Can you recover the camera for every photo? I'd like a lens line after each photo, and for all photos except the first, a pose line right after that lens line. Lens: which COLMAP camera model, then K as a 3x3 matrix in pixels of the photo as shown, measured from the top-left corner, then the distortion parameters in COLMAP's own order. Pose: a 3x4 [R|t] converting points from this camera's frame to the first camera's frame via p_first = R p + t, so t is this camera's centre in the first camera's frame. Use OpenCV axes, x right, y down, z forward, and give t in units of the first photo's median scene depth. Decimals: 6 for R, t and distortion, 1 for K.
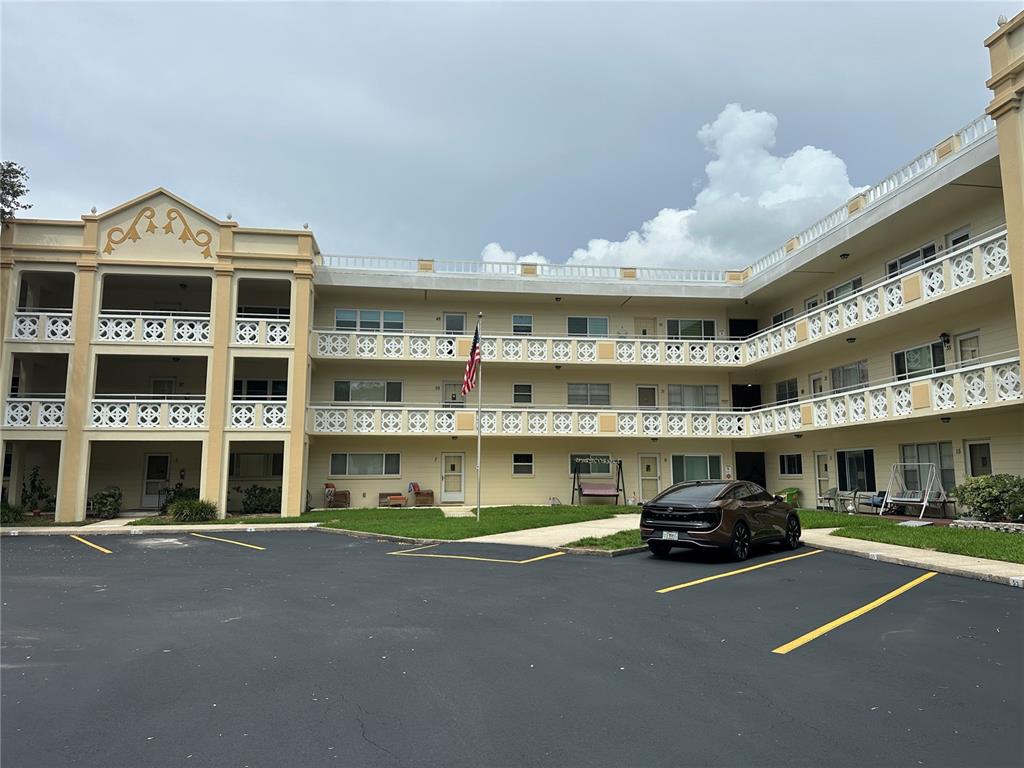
lens RADIAL K [[708.3, 0, 518.1], [0, 708.3, 380.4], [0, 0, 1]] dist [0.060272, -0.008381]
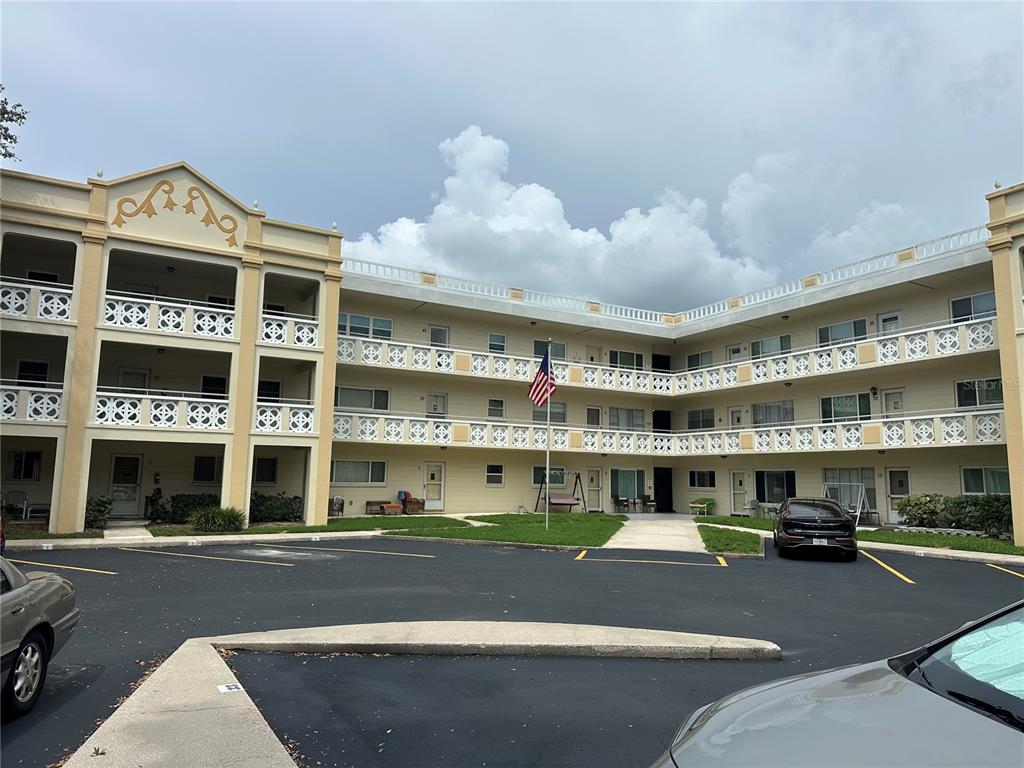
lens RADIAL K [[708.3, 0, 520.6], [0, 708.3, 391.4], [0, 0, 1]] dist [0.060272, -0.008381]
pose [[0.926135, 0.065298, 0.371498, -0.423200], [-0.068905, 0.997617, -0.003572, -0.006446], [-0.370846, -0.022290, 0.928427, 0.000438]]
